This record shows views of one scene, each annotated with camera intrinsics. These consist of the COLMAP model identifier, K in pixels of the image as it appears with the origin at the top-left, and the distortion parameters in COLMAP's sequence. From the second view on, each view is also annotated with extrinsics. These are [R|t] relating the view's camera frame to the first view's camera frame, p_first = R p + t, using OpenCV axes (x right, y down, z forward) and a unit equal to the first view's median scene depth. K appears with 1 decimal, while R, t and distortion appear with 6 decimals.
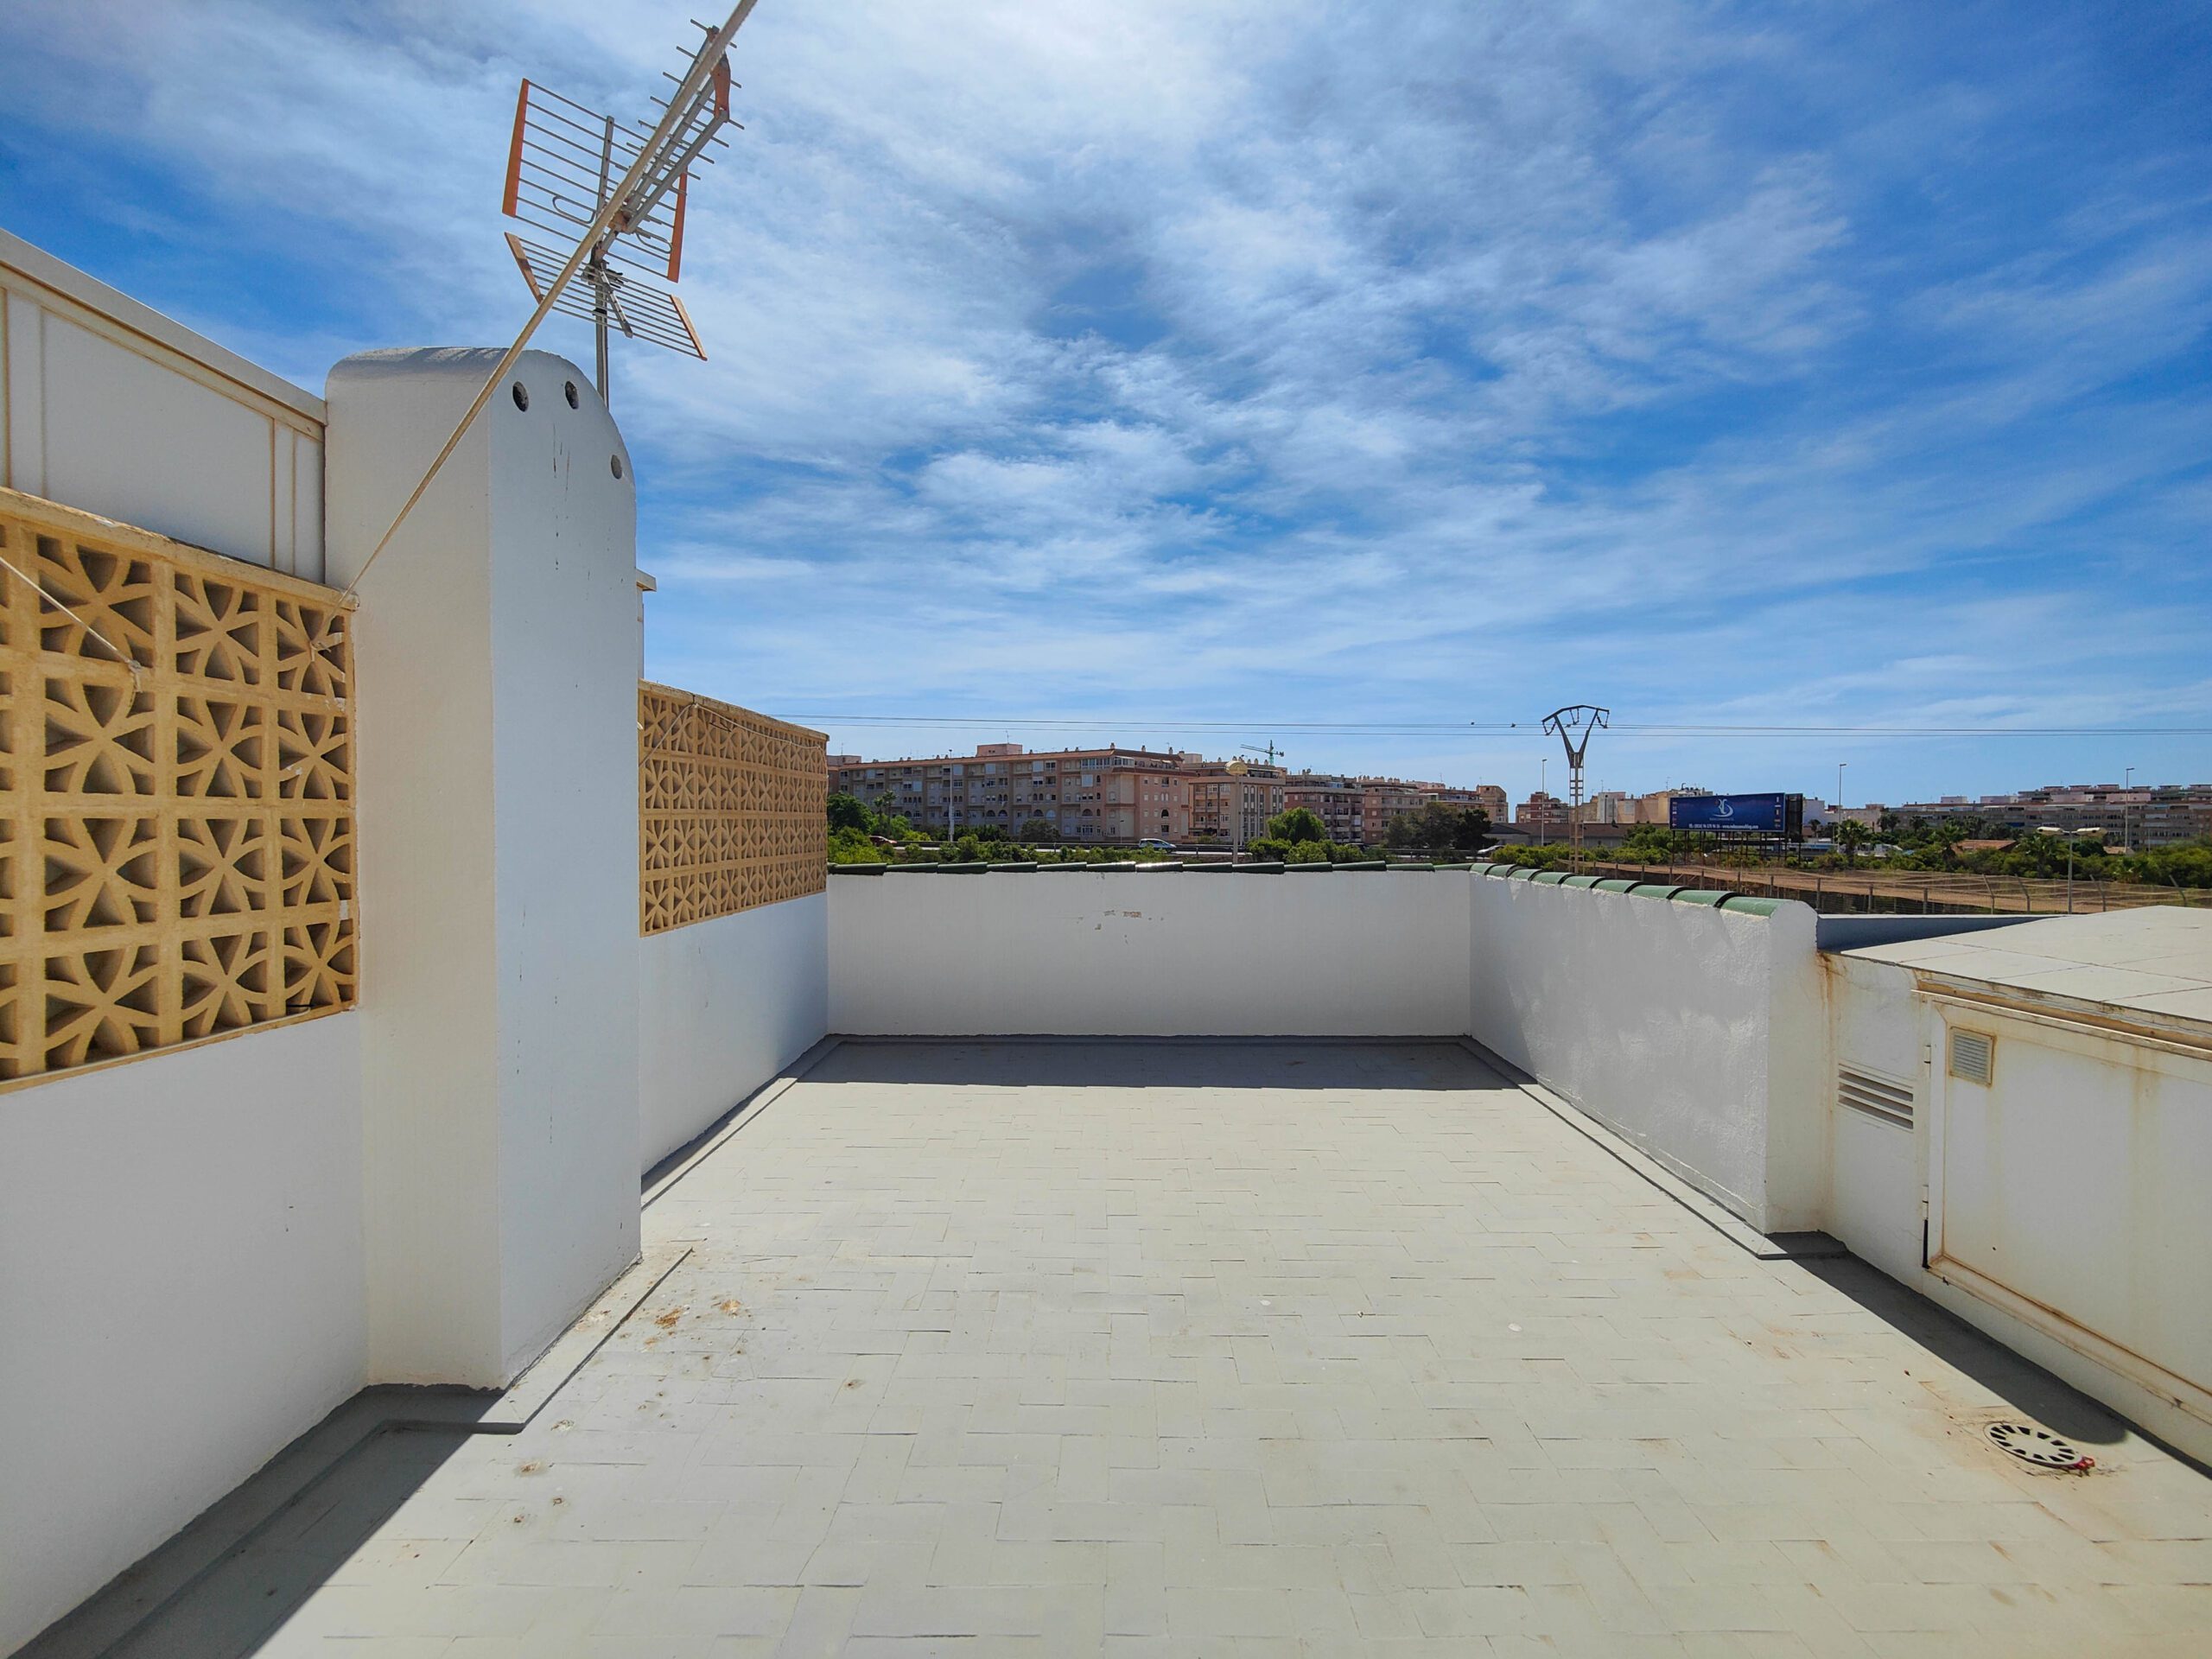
lens RADIAL K [[958.8, 0, 1115.3], [0, 958.8, 836.0], [0, 0, 1]] dist [0.025416, -0.019781]
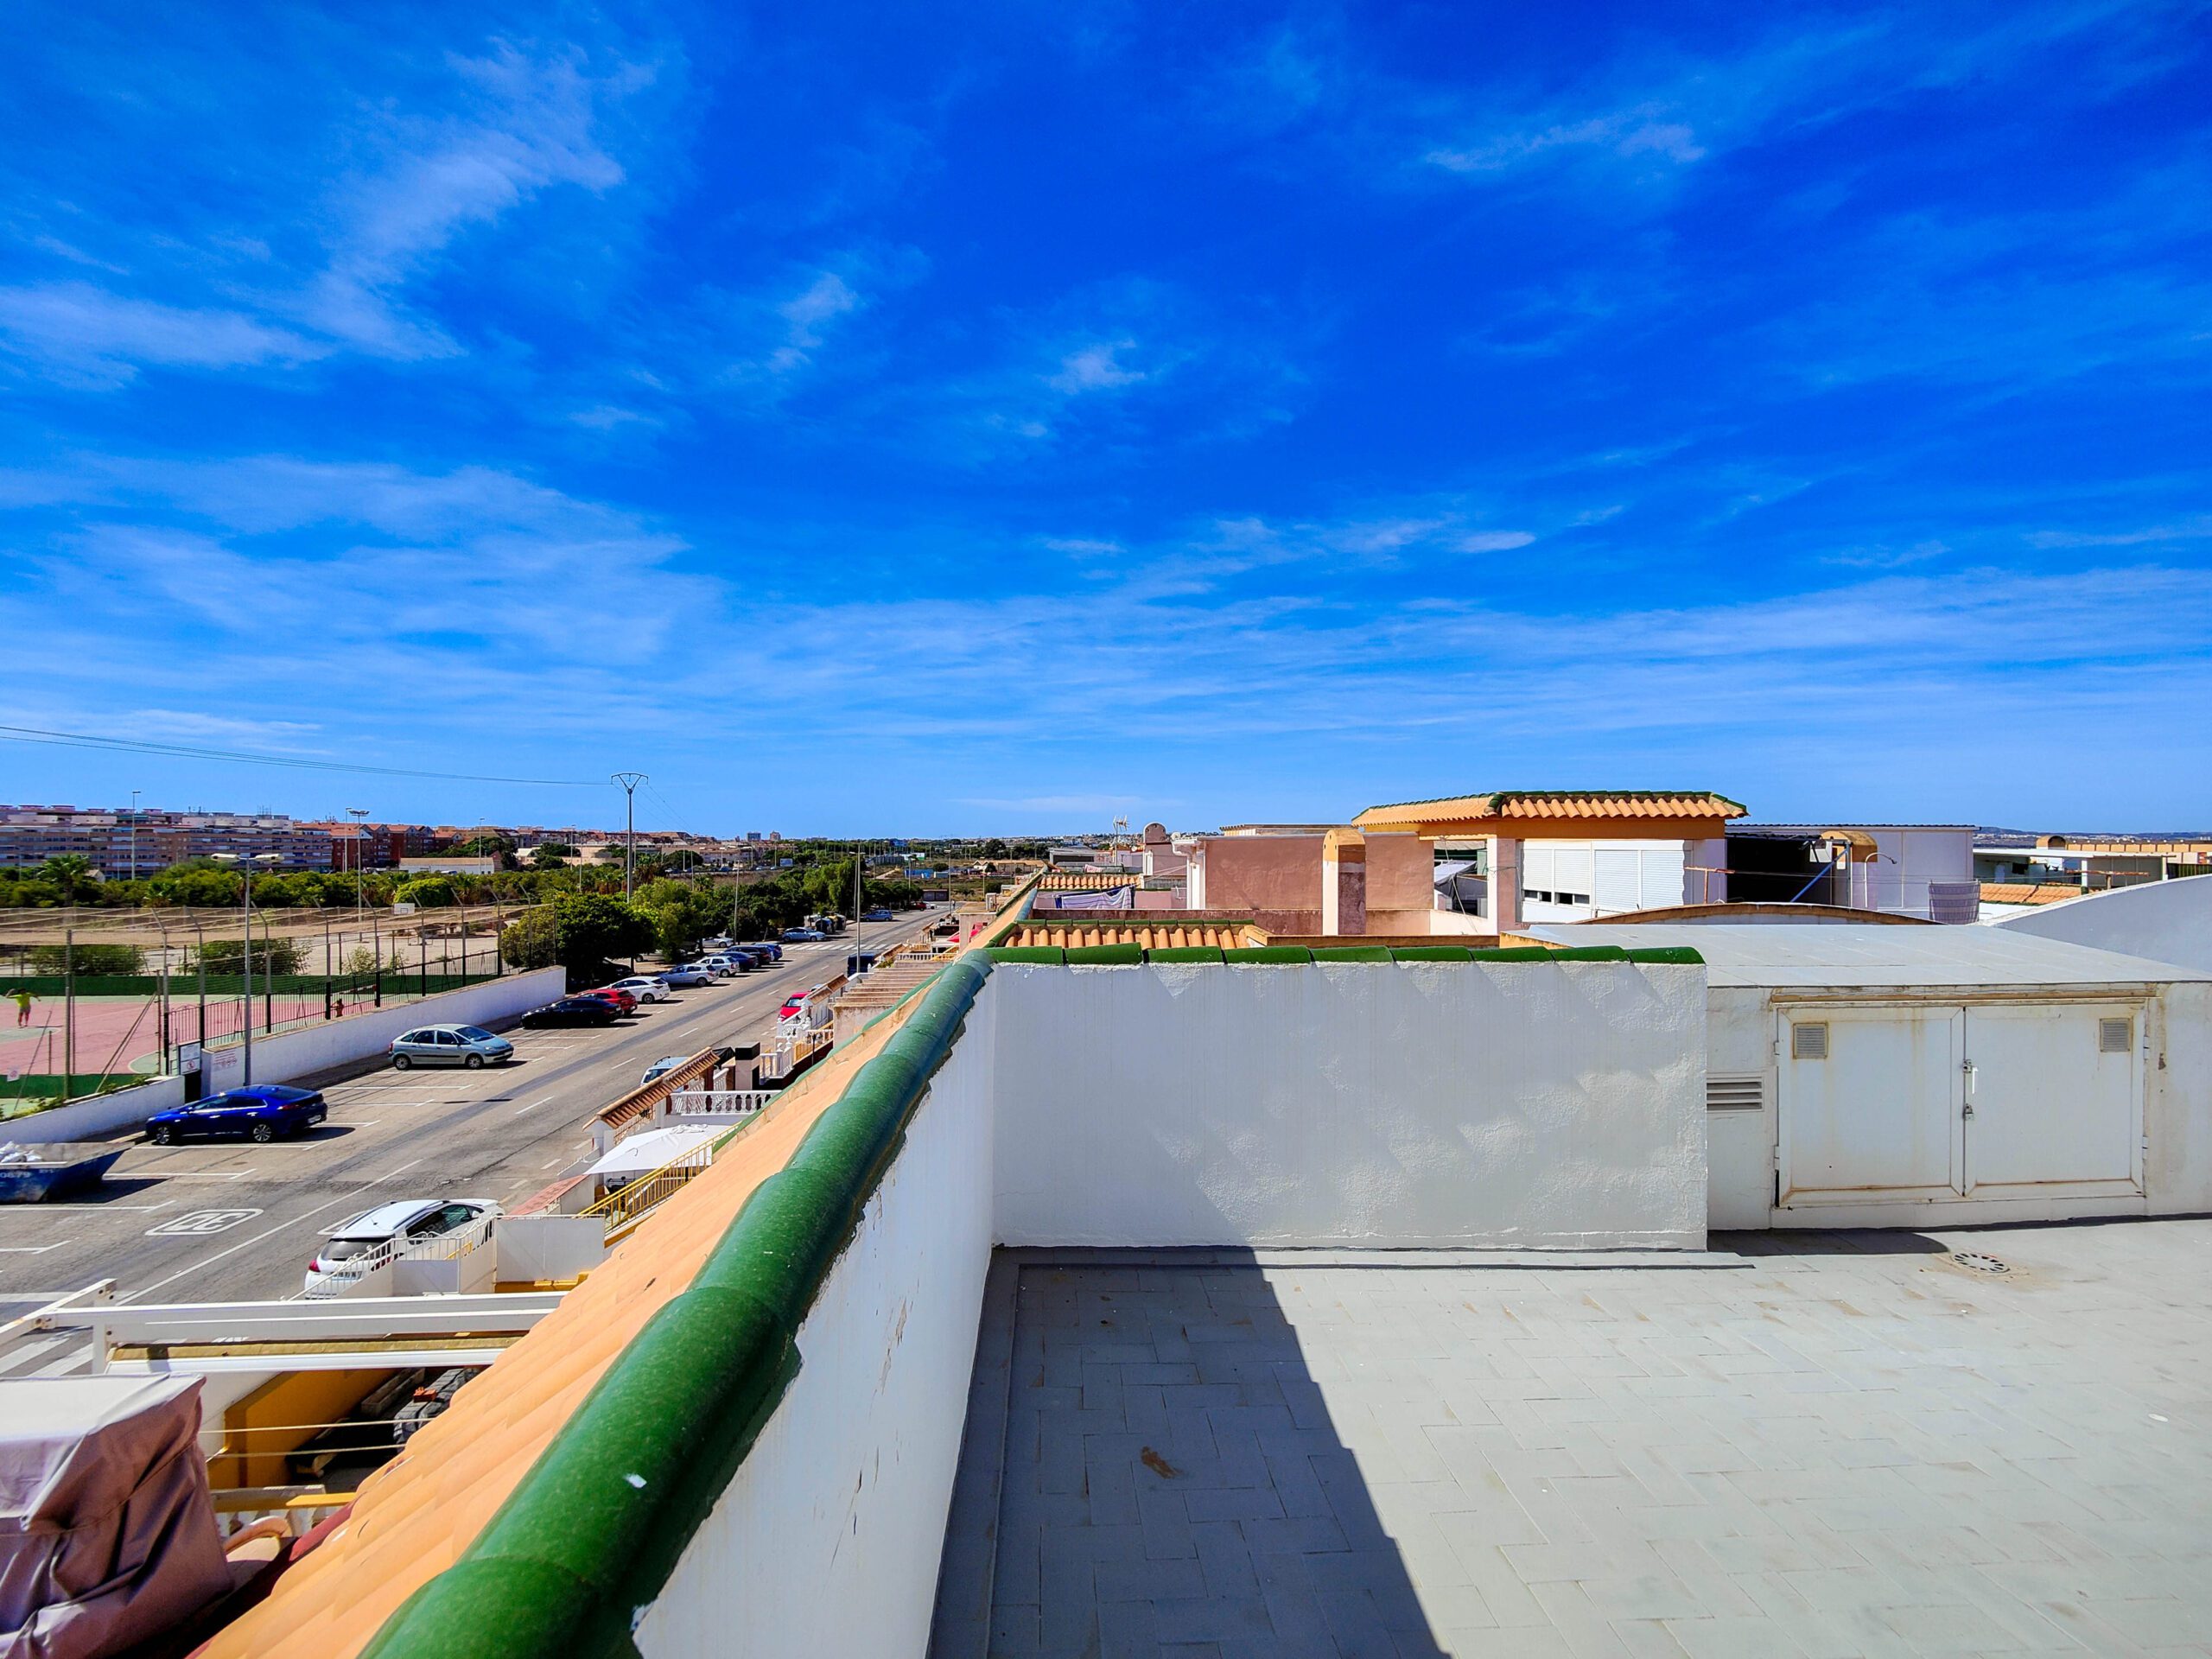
lens RADIAL K [[969.4, 0, 1114.7], [0, 969.4, 838.7], [0, 0, 1]] dist [0.025588, -0.020035]
pose [[-0.057966, 0.003447, 0.998313, -0.490673], [0.016862, 0.999855, -0.002473, -0.083579], [-0.998176, 0.016691, -0.058016, 2.054178]]
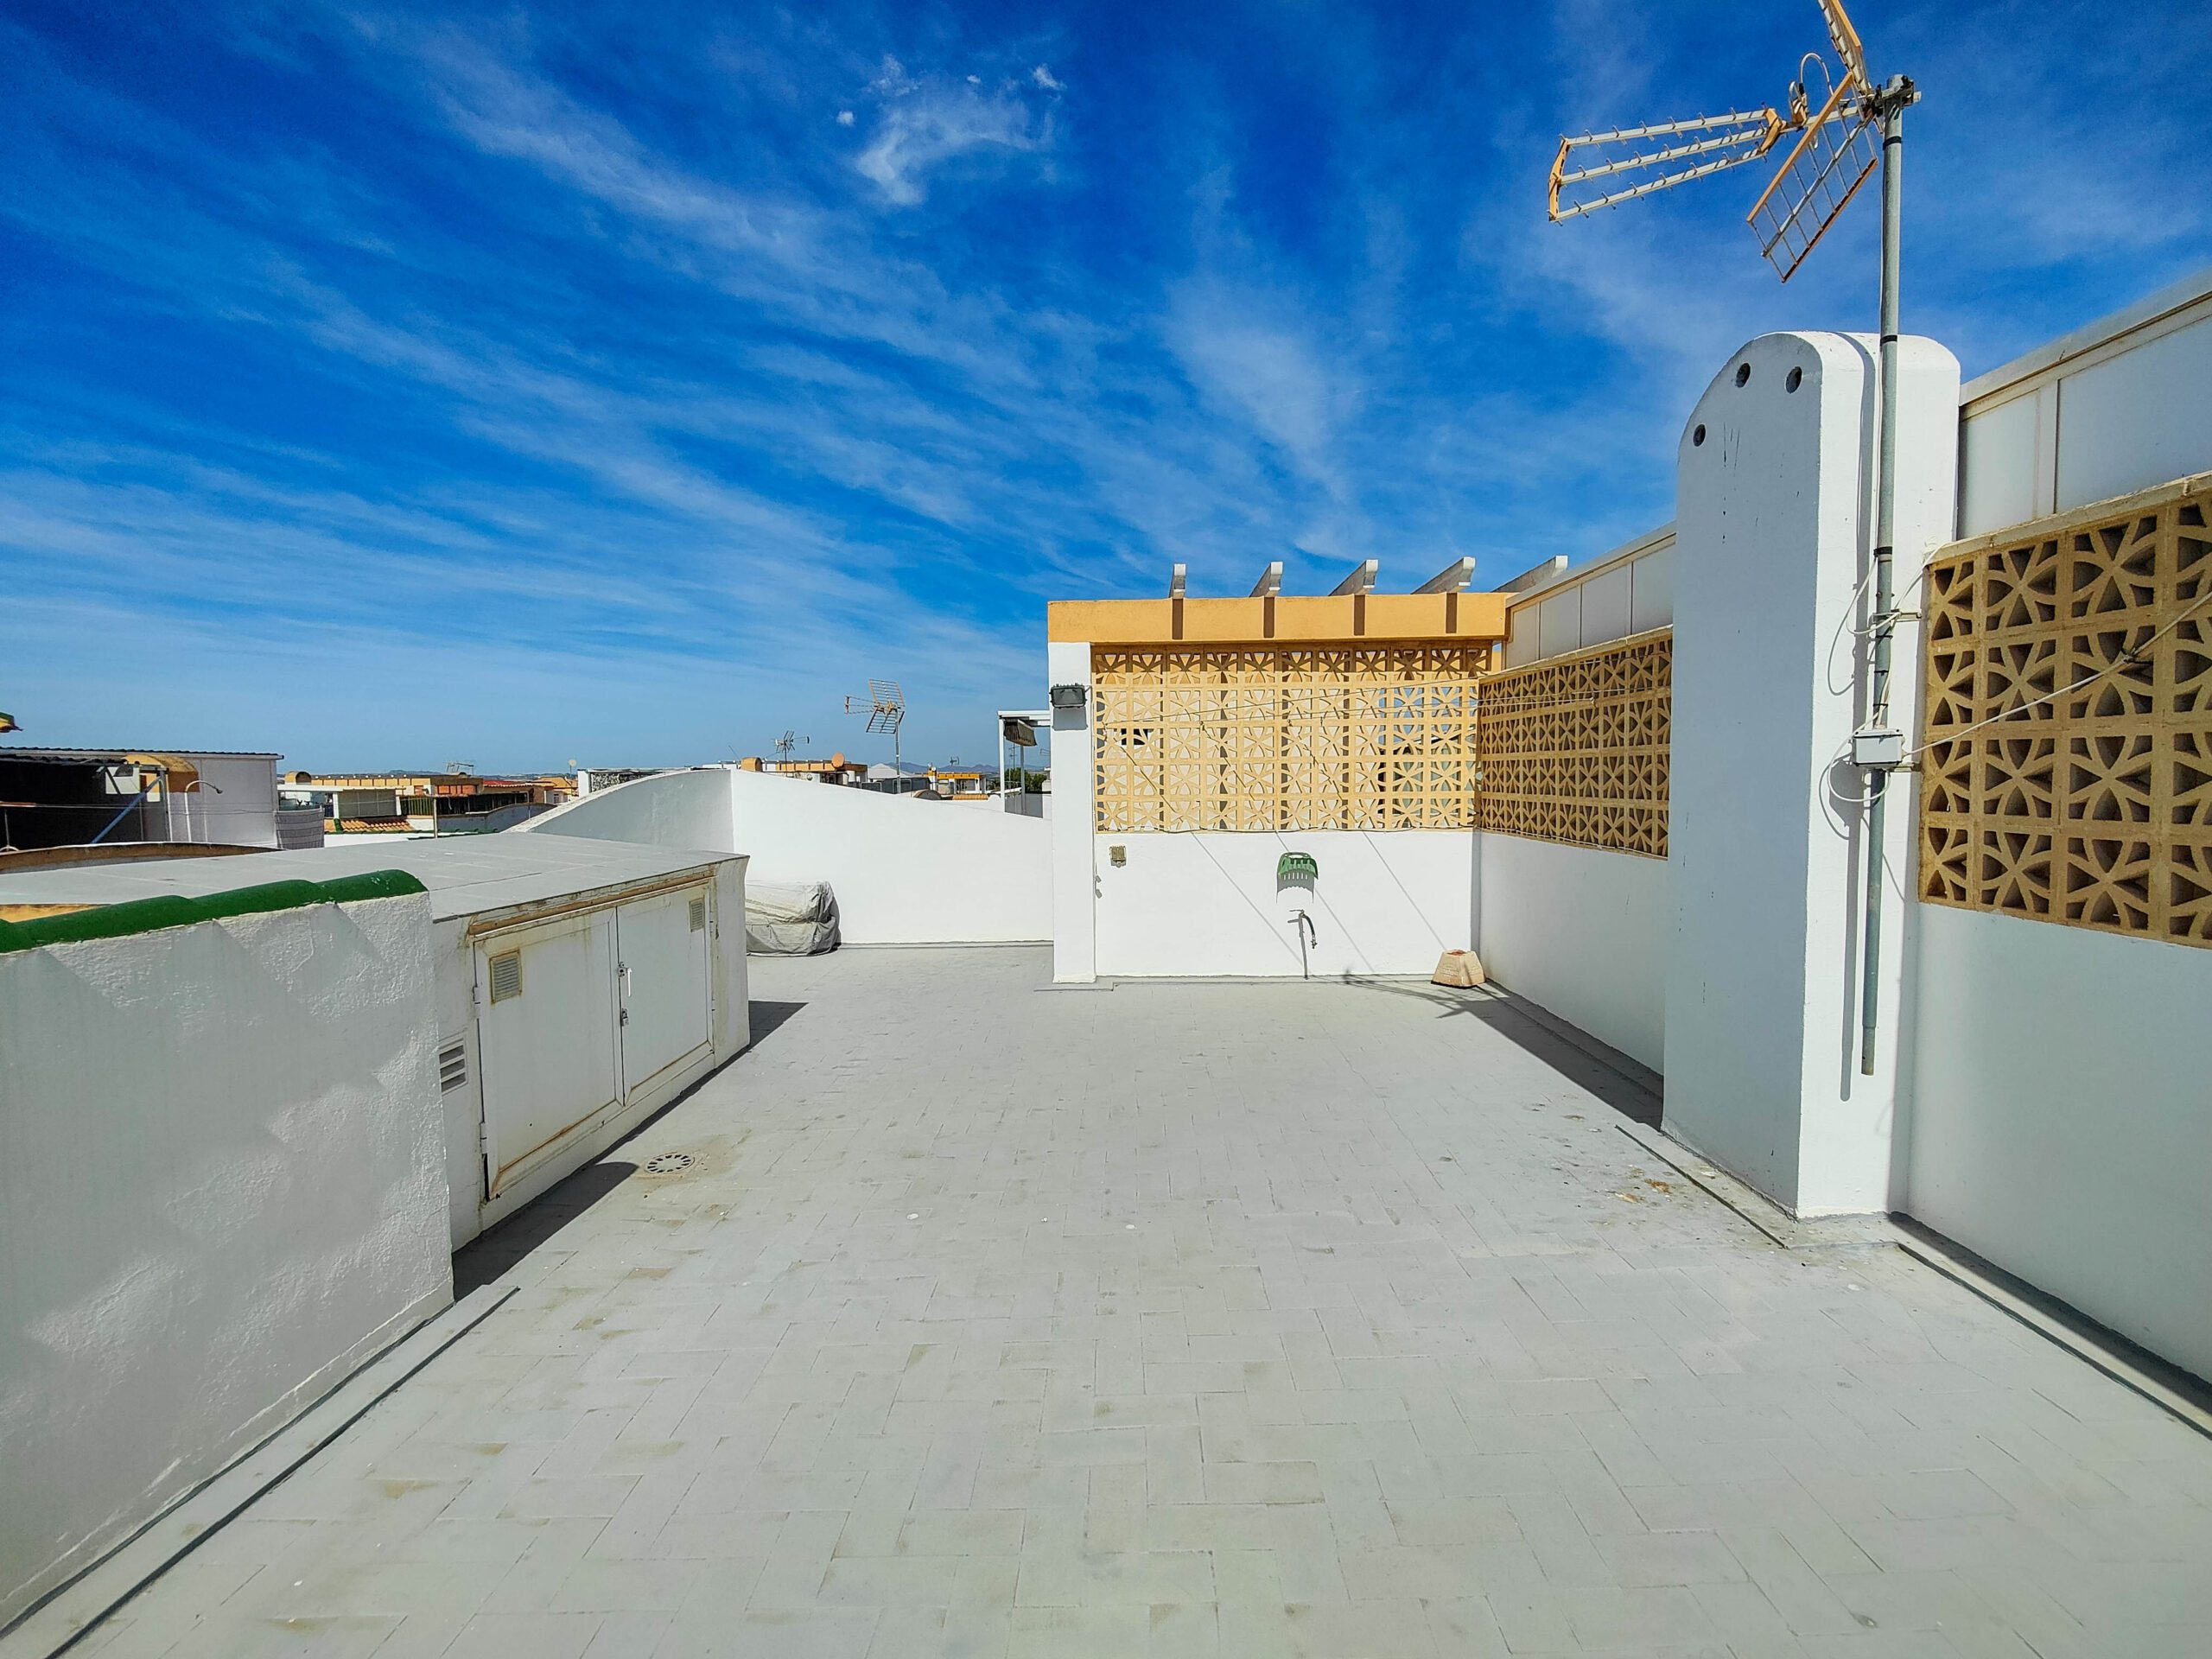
lens RADIAL K [[986.2, 0, 1120.1], [0, 986.2, 840.1], [0, 0, 1]] dist [0.017476, -0.010521]
pose [[-0.999484, 0.010805, 0.030259, 0.132407], [0.013345, 0.996289, 0.085025, -0.017826], [-0.029228, 0.085385, -0.995919, 2.057801]]
